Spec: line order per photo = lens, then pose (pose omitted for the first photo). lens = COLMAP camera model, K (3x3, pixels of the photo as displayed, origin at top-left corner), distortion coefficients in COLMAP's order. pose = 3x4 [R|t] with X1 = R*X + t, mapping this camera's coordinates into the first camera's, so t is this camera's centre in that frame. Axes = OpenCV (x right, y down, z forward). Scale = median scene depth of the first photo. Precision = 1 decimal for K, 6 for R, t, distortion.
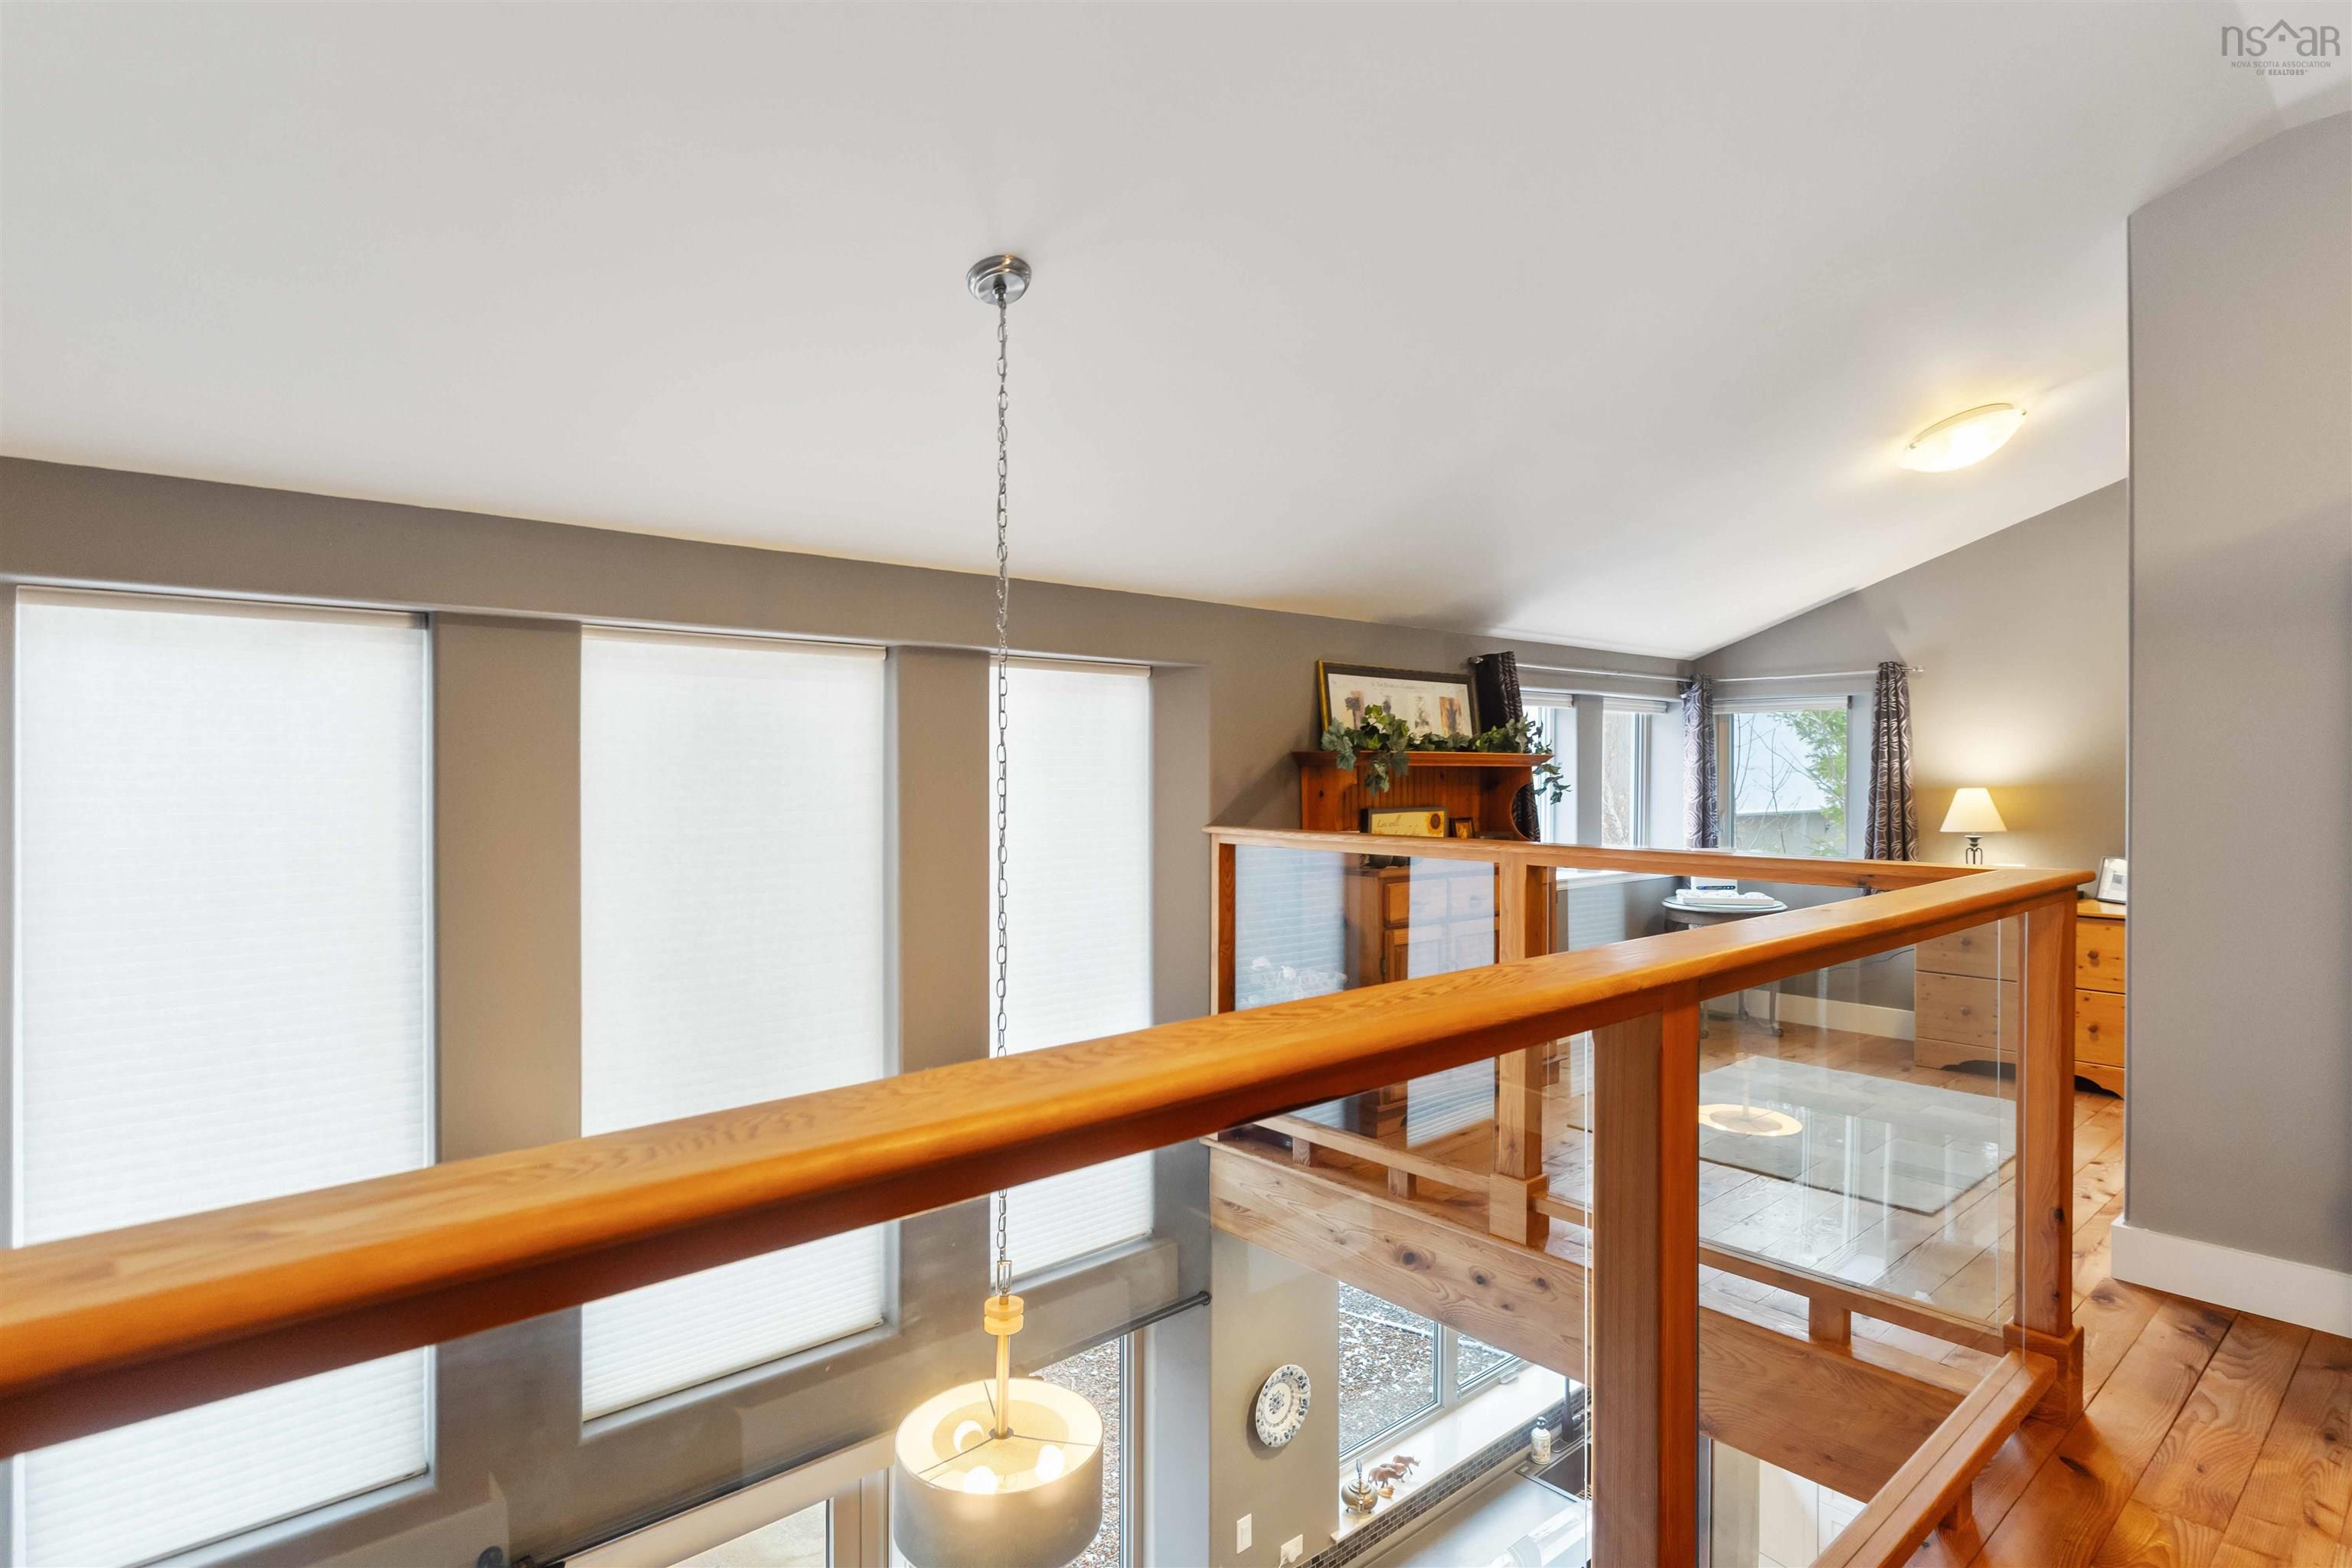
lens RADIAL K [[1257.3, 0, 1187.3], [0, 1257.3, 782.9], [0, 0, 1]] dist [-0.003451, 0.000161]
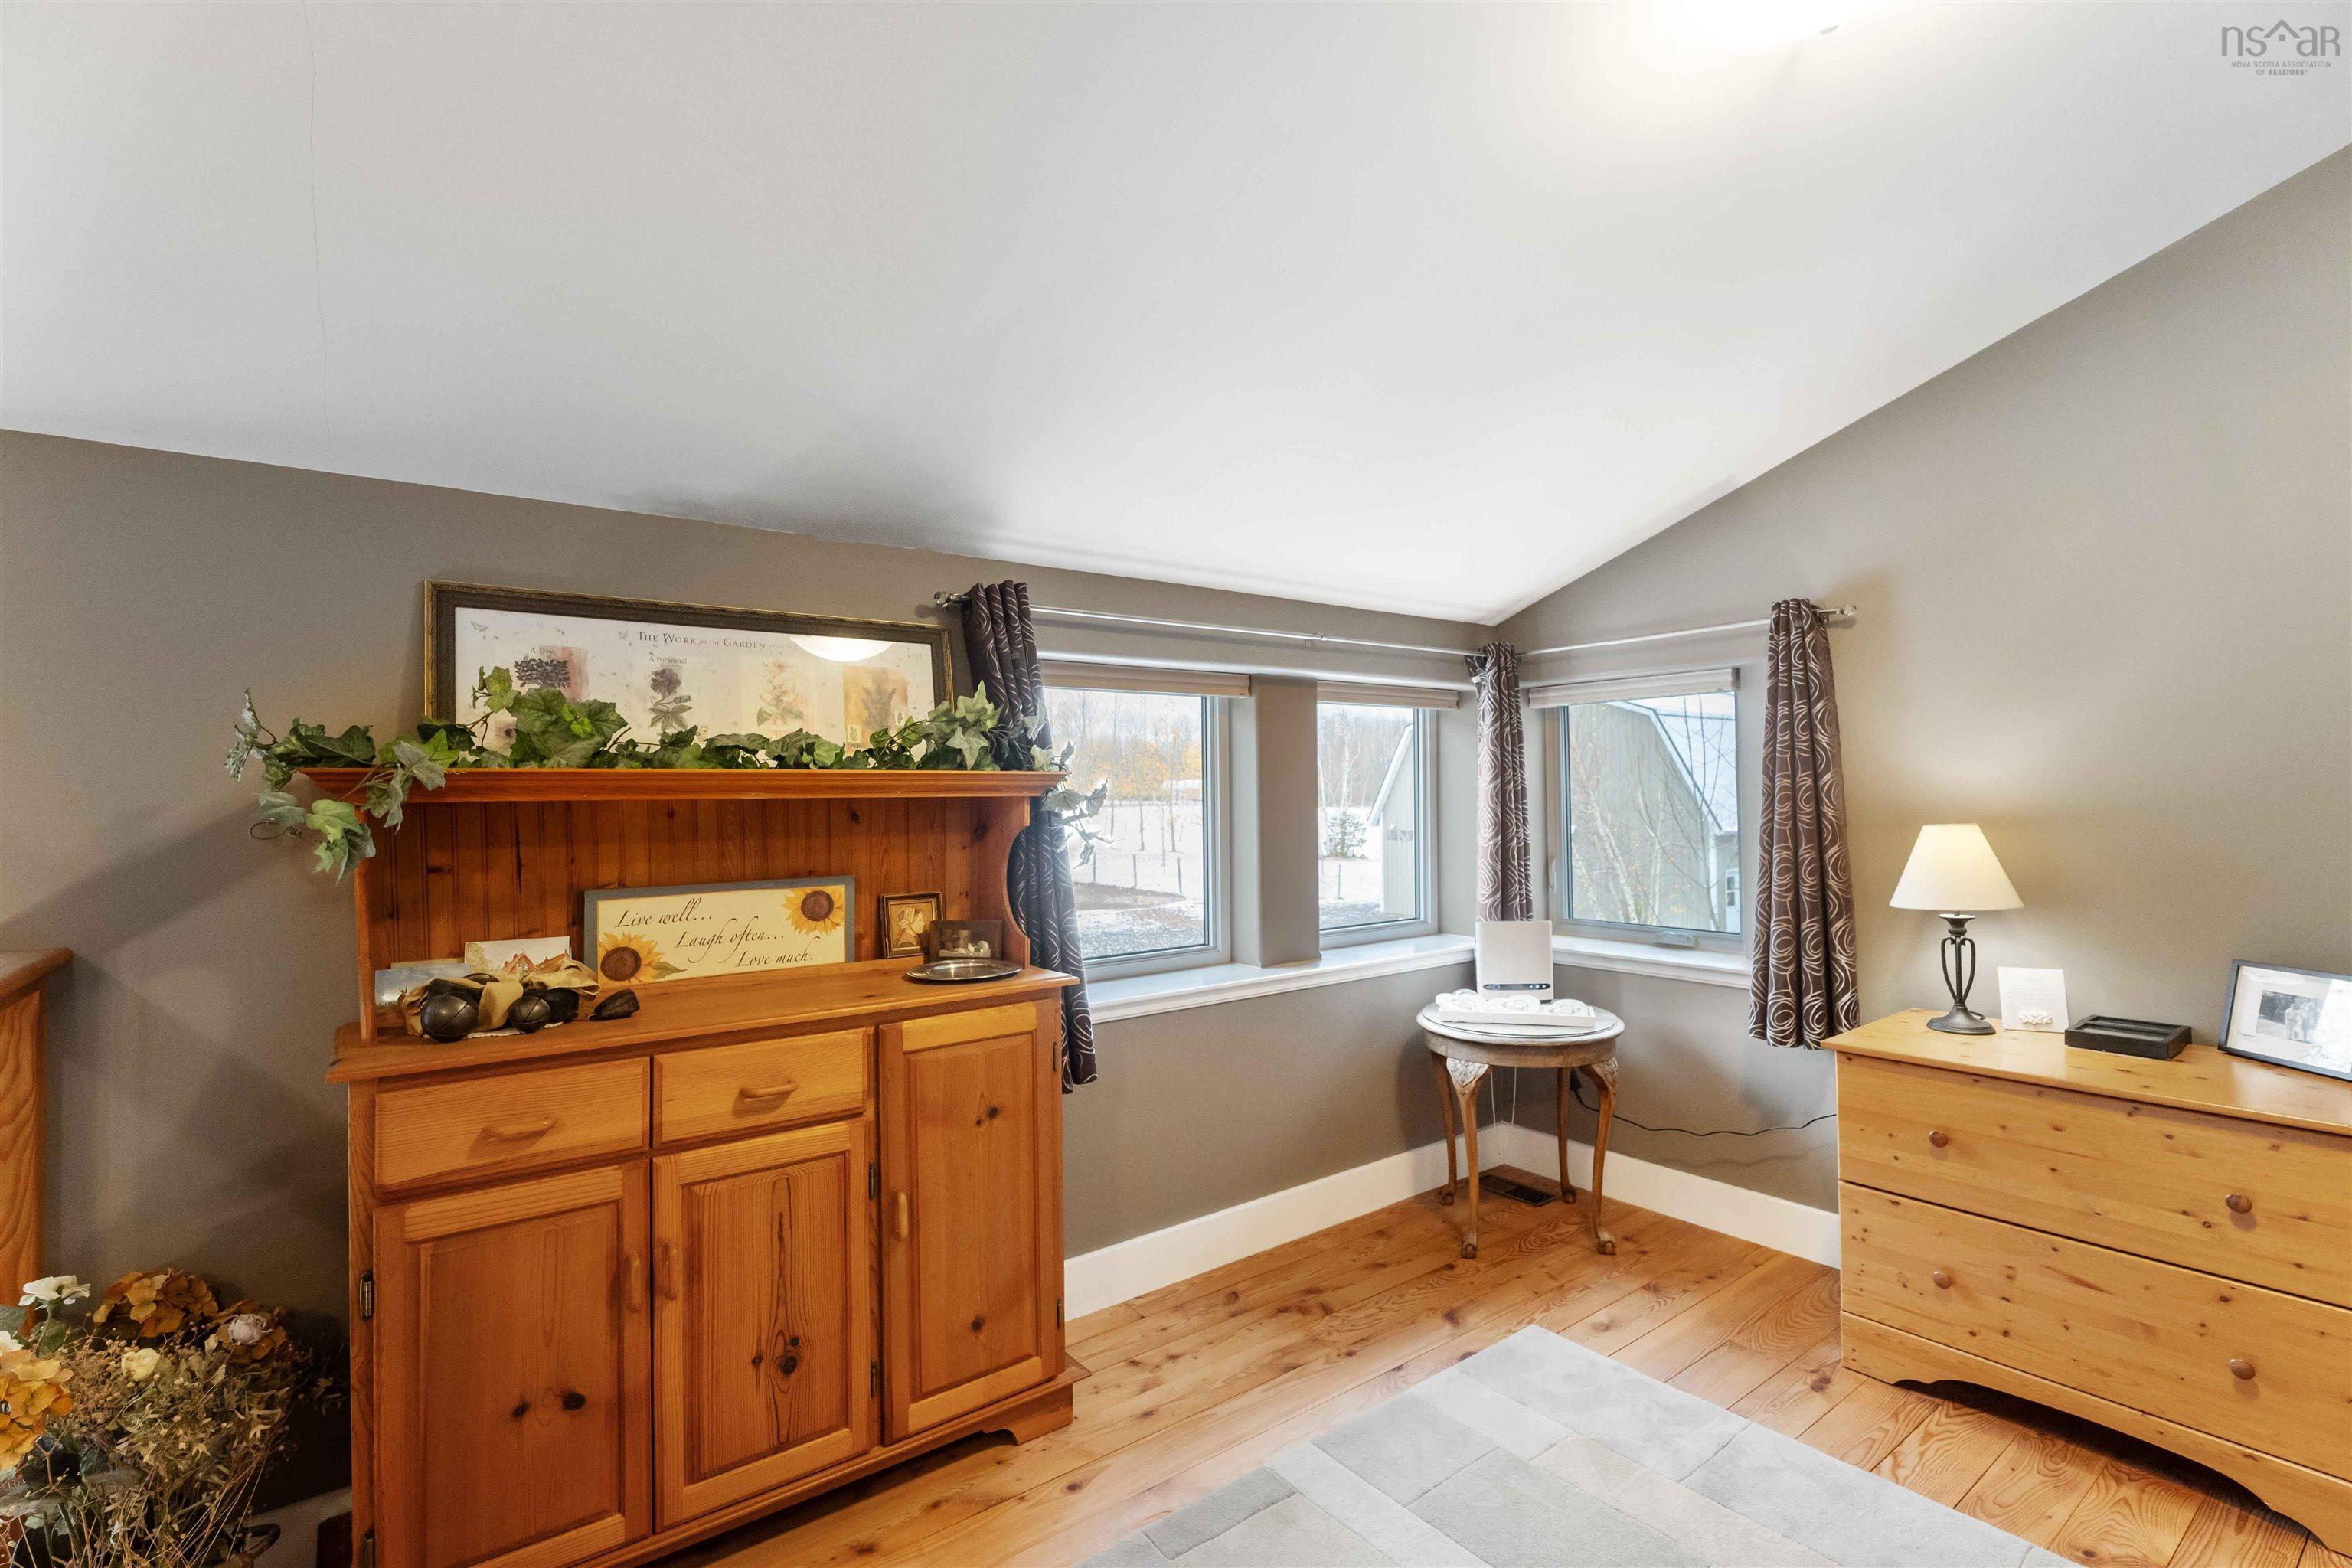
lens RADIAL K [[1071.7, 0, 1163.9], [0, 1071.7, 778.2], [0, 0, 1]] dist [-0.001767, -0.000926]
pose [[0.994237, -0.015103, -0.106135, 0.332727], [0.012336, 0.999568, -0.026681, -0.006944], [0.106492, 0.025218, 0.993994, 0.499791]]
